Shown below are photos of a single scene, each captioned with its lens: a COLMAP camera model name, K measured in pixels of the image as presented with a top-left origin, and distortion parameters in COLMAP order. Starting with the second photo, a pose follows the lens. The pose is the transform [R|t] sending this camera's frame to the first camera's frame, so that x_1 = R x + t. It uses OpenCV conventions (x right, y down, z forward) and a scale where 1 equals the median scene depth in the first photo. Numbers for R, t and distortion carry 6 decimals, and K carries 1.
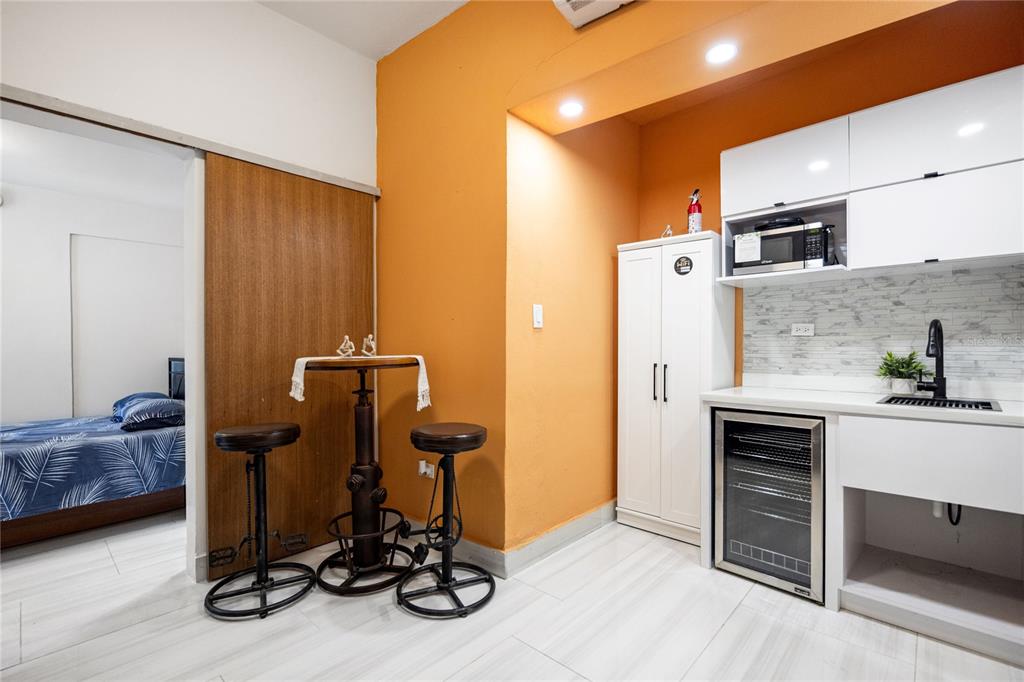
lens RADIAL K [[473.1, 0, 512.0], [0, 473.1, 341.0], [0, 0, 1]] dist [-0.000974, -0.000580]
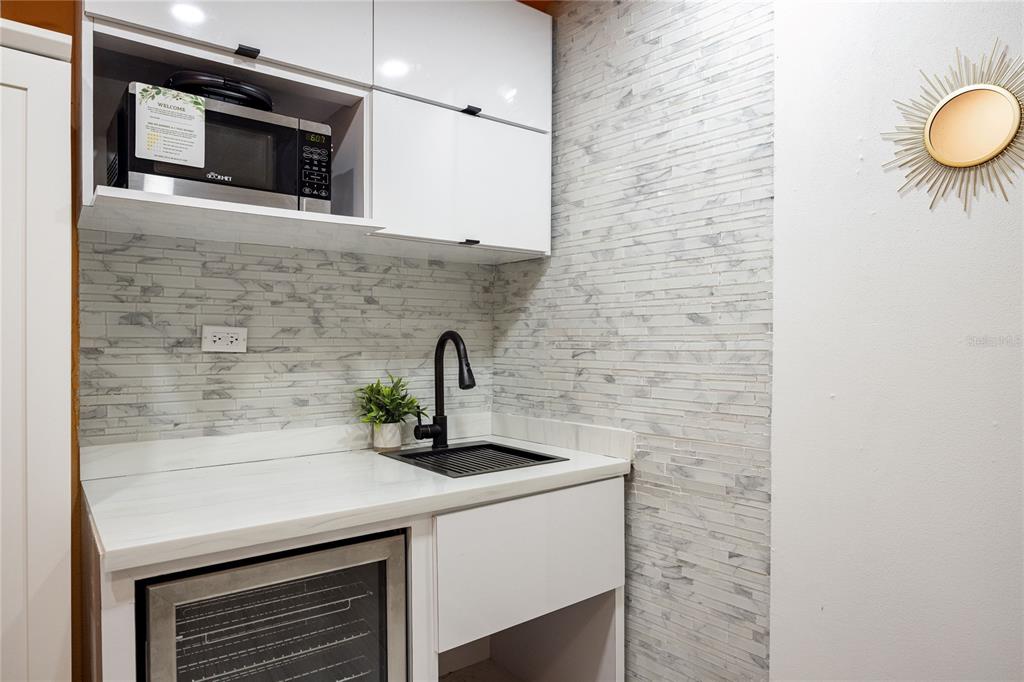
lens RADIAL K [[624.6, 0, 512.0], [0, 624.6, 341.0], [0, 0, 1]] dist [0.003316, 0.000569]
pose [[0.136352, 0.003955, 0.990652, 0.032693], [-0.008832, 0.999957, -0.002777, -0.024884], [-0.990621, -0.008371, 0.136382, 0.676395]]
